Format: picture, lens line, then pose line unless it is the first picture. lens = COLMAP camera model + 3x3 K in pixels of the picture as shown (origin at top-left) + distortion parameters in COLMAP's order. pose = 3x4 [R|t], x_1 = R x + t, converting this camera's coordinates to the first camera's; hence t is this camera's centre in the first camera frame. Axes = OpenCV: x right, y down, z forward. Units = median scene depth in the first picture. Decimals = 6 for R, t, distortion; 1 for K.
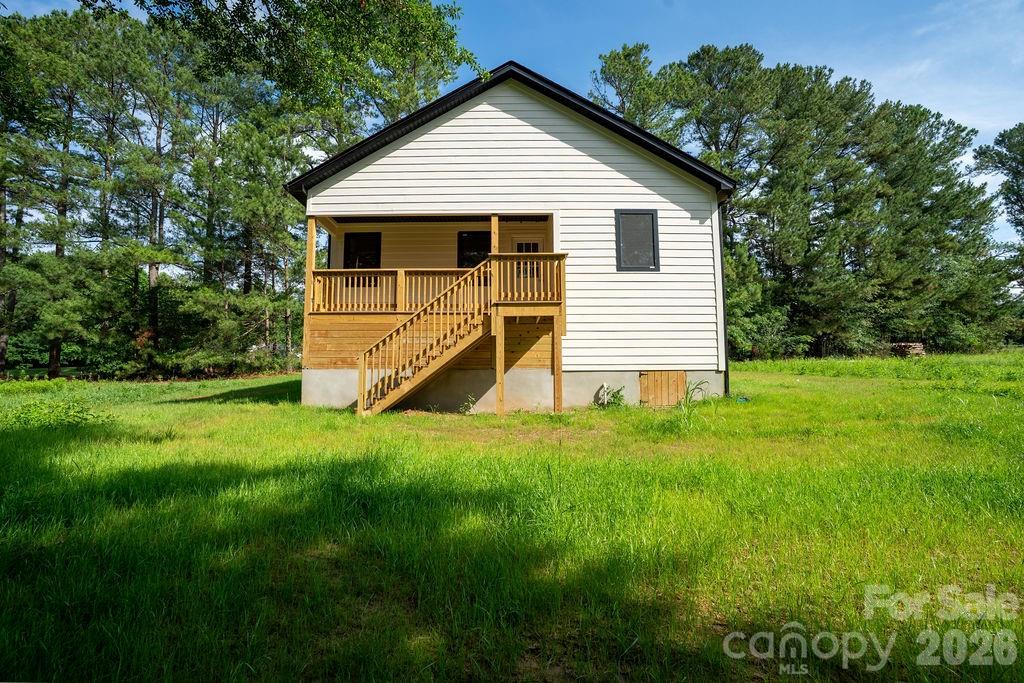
lens RADIAL K [[469.9, 0, 511.5], [0, 469.9, 341.9], [0, 0, 1]] dist [-0.021500, 0.000349]
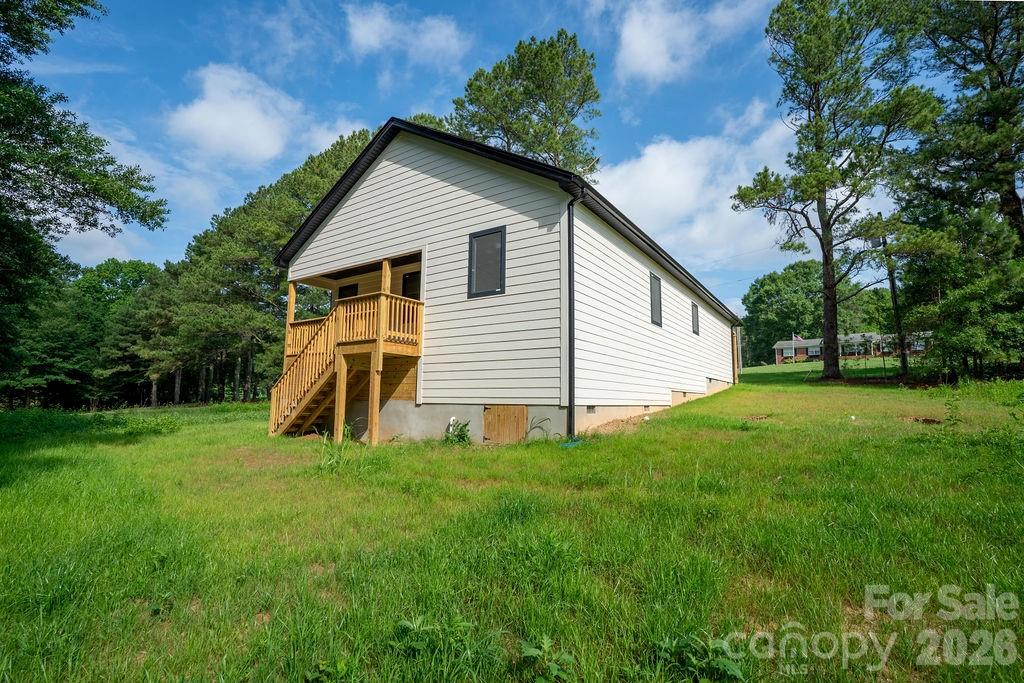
lens RADIAL K [[469.9, 0, 505.8], [0, 469.9, 345.6], [0, 0, 1]] dist [-0.021500, 0.000349]
pose [[0.826394, -0.053907, -0.560506, 0.812837], [0.036230, 0.998435, -0.042608, -0.012326], [0.561926, 0.014904, 0.827053, 0.257189]]
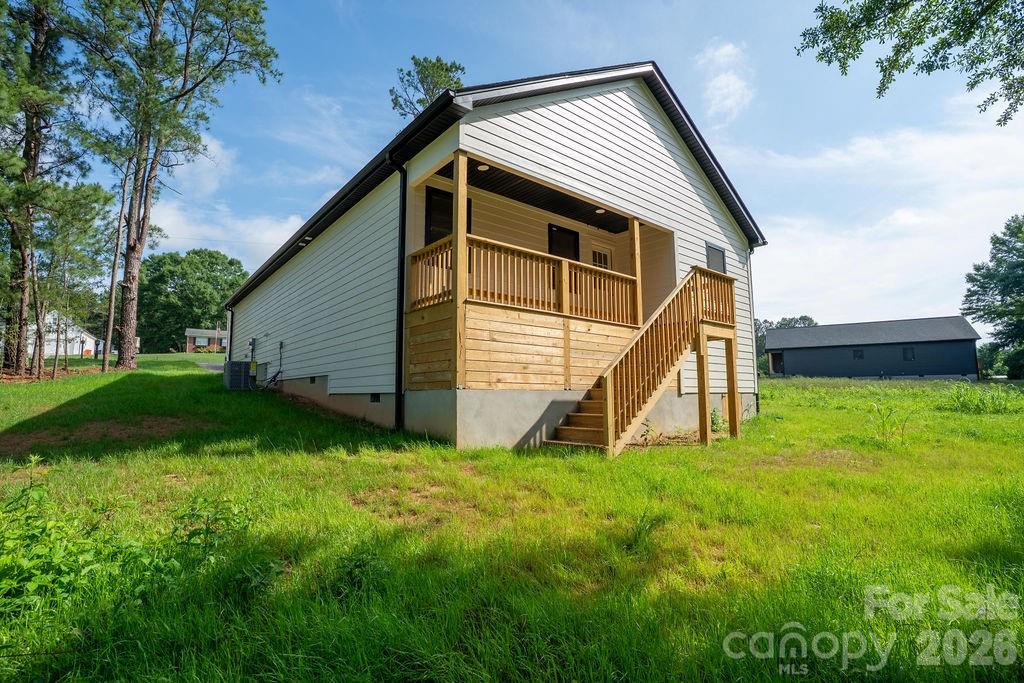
lens RADIAL K [[469.9, 0, 512.5], [0, 469.9, 341.3], [0, 0, 1]] dist [-0.021500, 0.000349]
pose [[0.768566, 0.074191, 0.635455, -0.783226], [-0.056560, 0.997244, -0.048022, 0.020827], [-0.637266, 0.000966, 0.770643, 0.465107]]
